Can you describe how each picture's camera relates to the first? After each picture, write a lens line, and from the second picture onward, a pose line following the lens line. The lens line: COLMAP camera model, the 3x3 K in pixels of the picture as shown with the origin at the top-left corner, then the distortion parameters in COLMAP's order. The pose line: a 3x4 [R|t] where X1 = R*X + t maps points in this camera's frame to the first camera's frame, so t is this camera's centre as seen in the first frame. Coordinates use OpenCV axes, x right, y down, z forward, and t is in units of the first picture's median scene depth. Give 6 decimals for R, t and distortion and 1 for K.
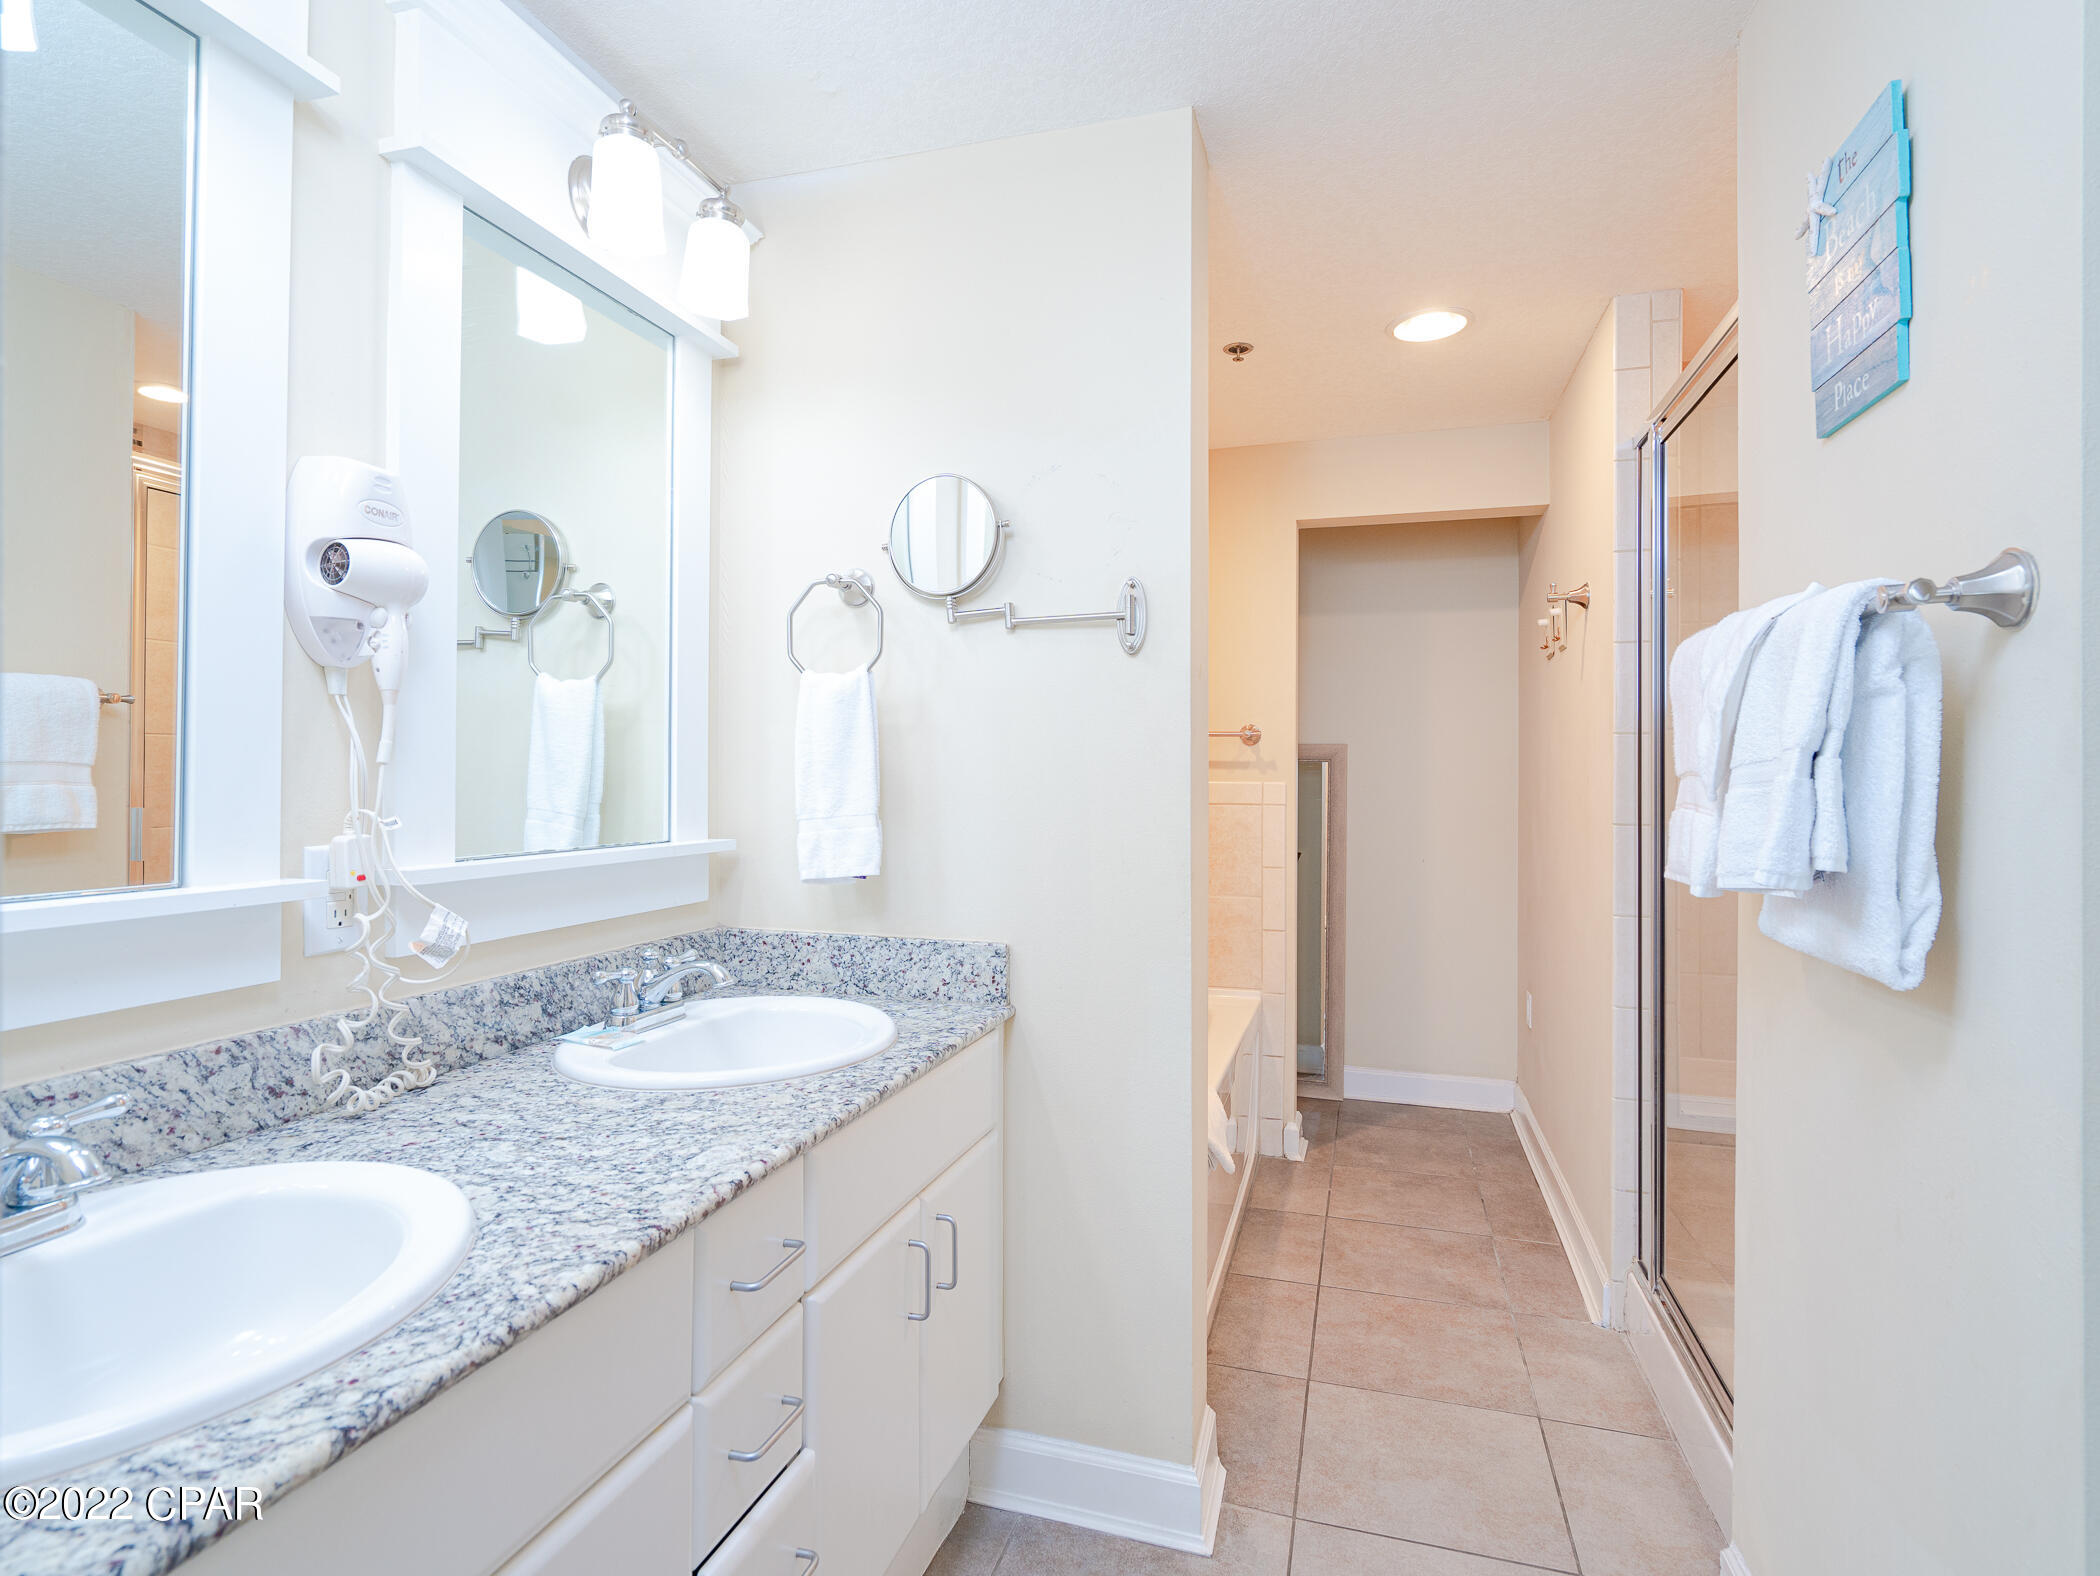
lens RADIAL K [[1074.8, 0, 1043.7], [0, 1074.8, 778.9], [0, 0, 1]] dist [0.001436, -0.000762]
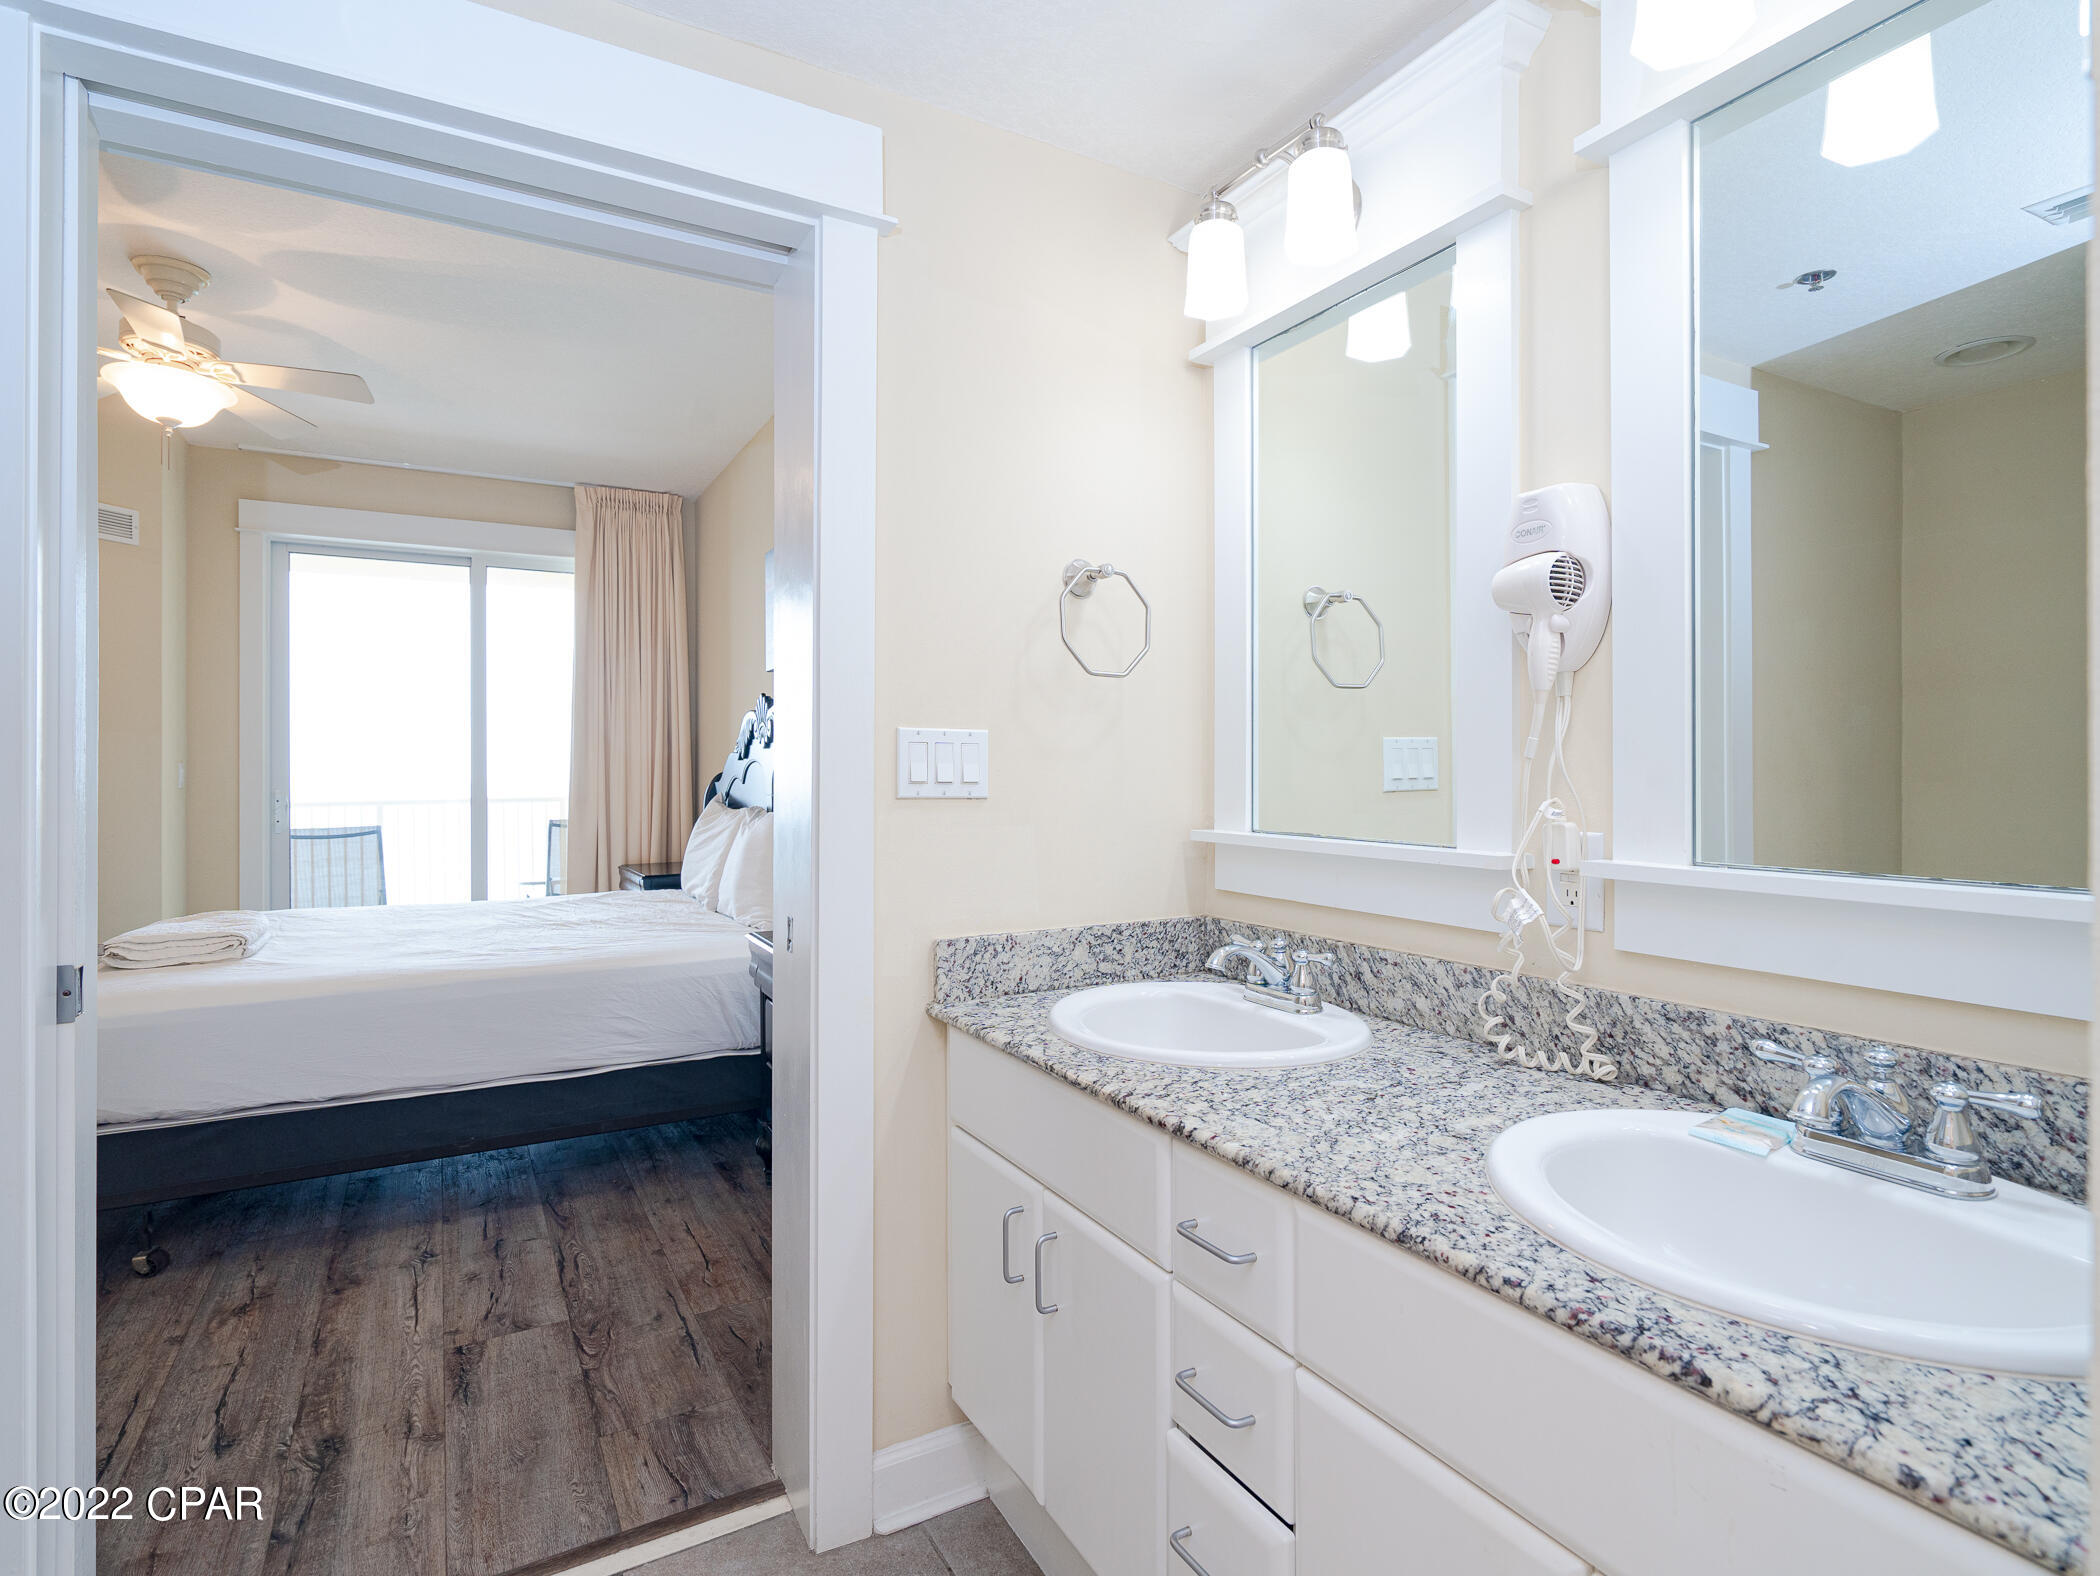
lens RADIAL K [[1074.8, 0, 1059.7], [0, 1074.8, 781.7], [0, 0, 1]] dist [0.001436, -0.000762]
pose [[-0.683409, -0.000359, -0.730036, 0.561327], [-0.005626, 0.999973, 0.004776, 0.008797], [0.730014, 0.007371, -0.683392, 1.502766]]
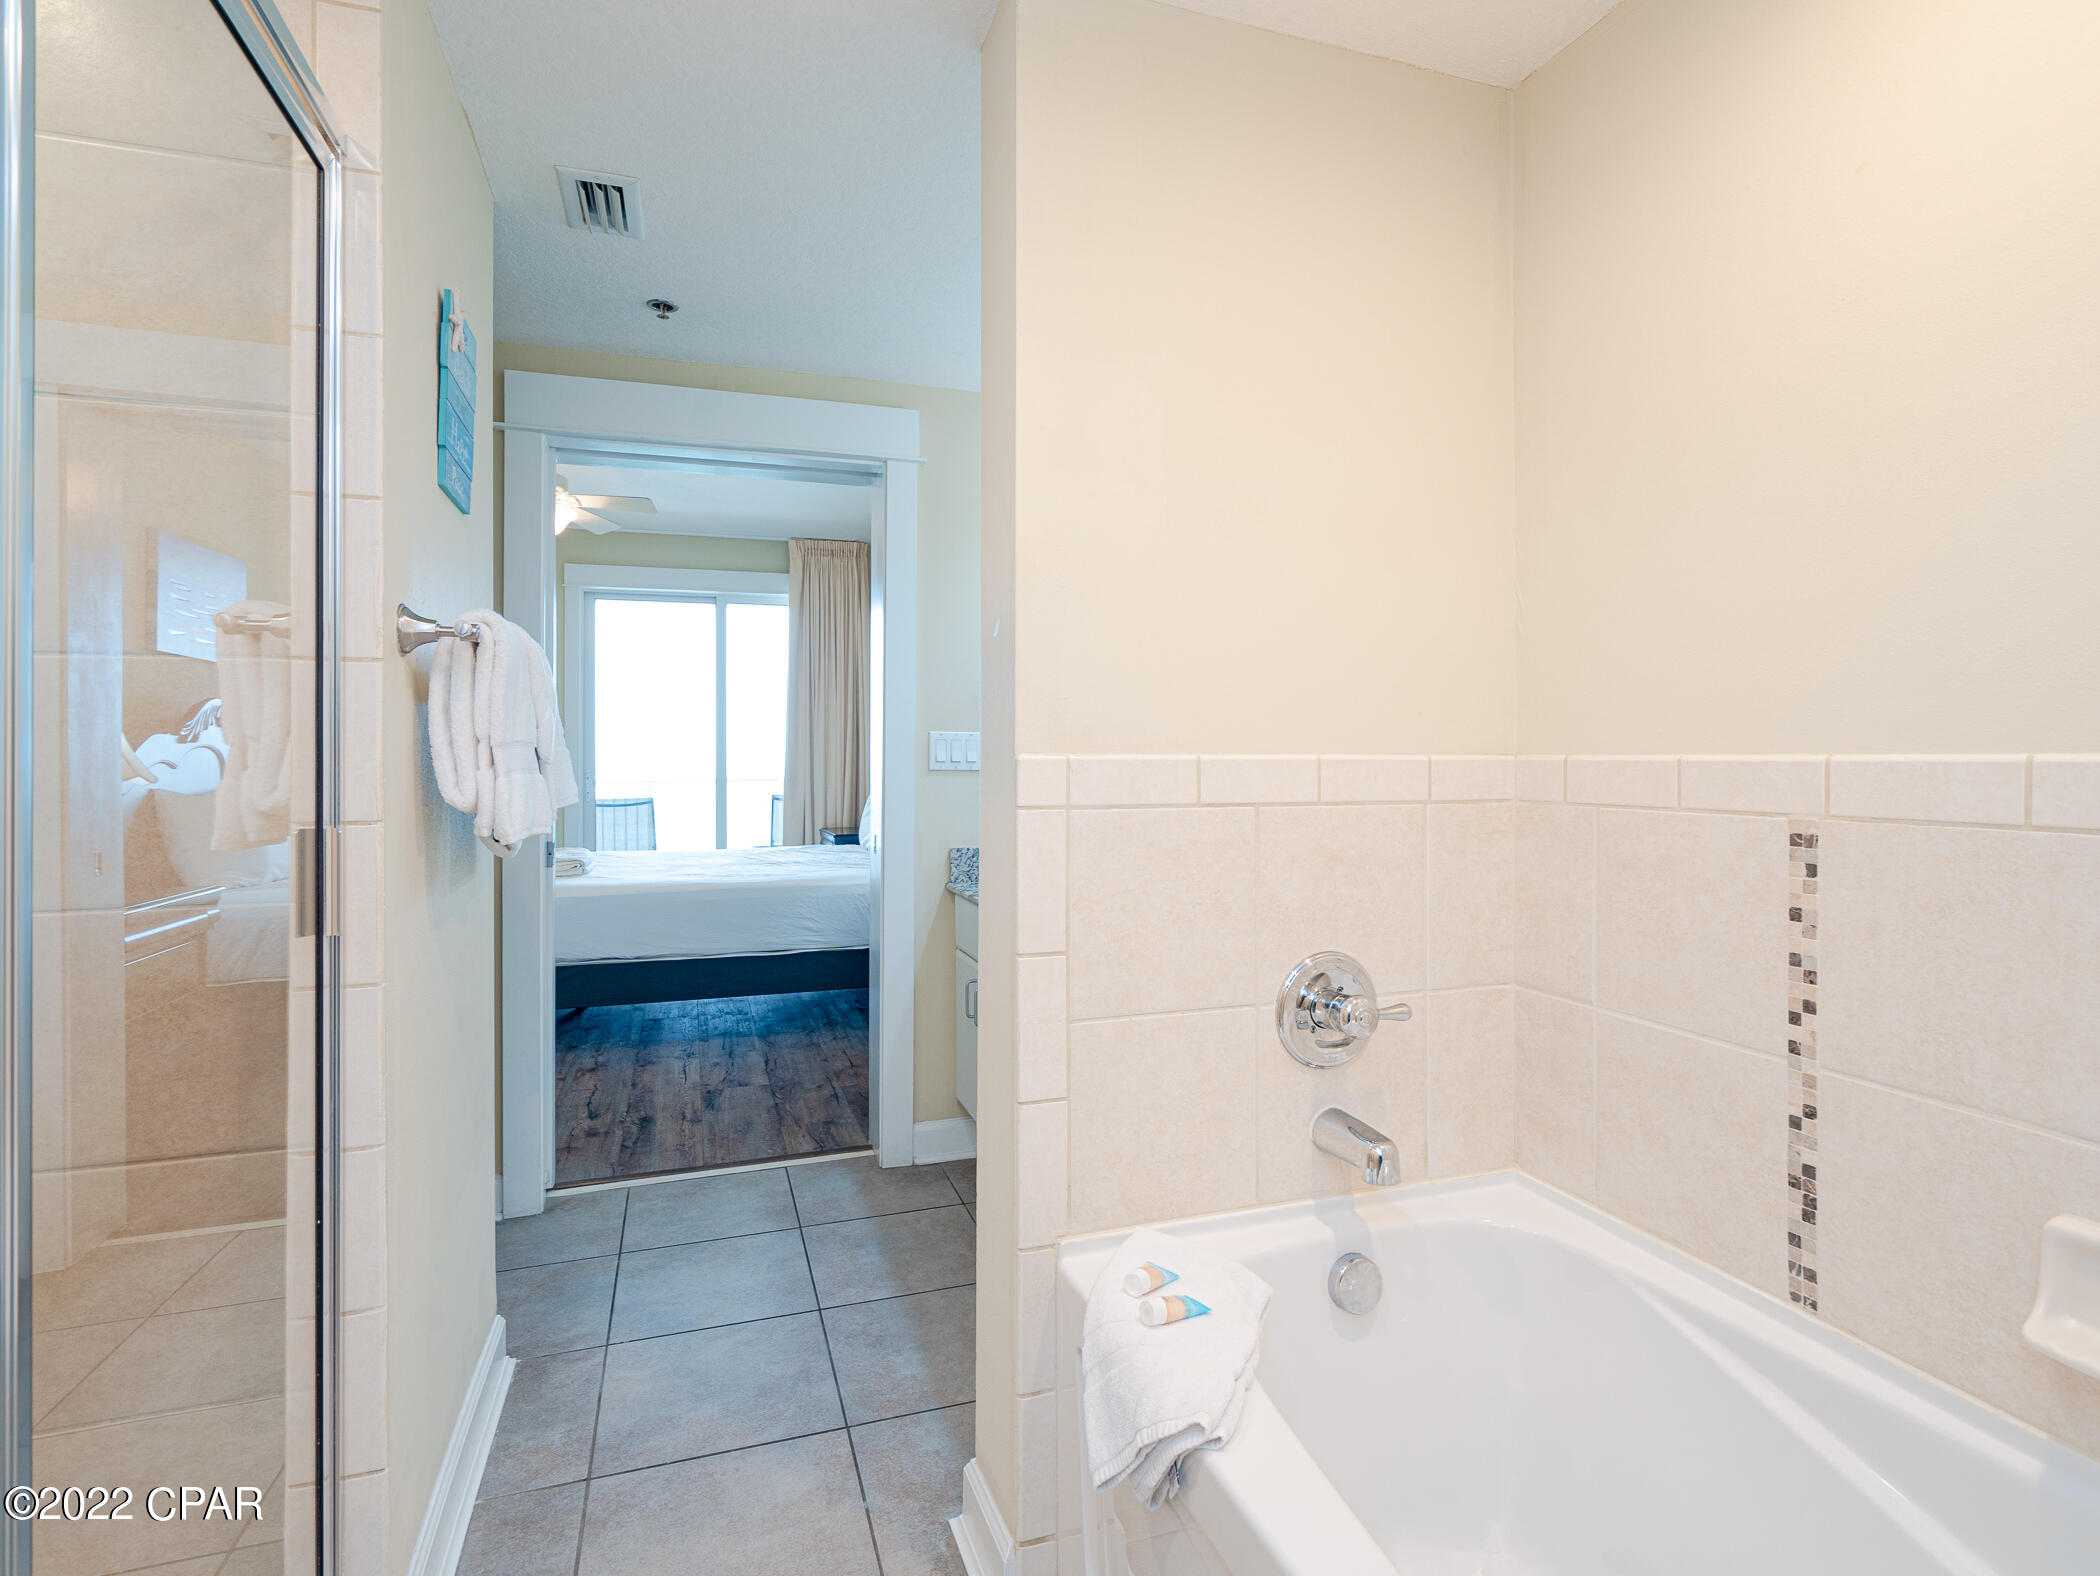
lens RADIAL K [[1074.8, 0, 1058.5], [0, 1074.8, 769.4], [0, 0, 1]] dist [0.001436, -0.000762]
pose [[-0.810167, -0.000978, -0.586198, 0.810424], [-0.006936, 0.999945, 0.007917, 0.011586], [0.586158, 0.010480, -0.810129, 2.259455]]
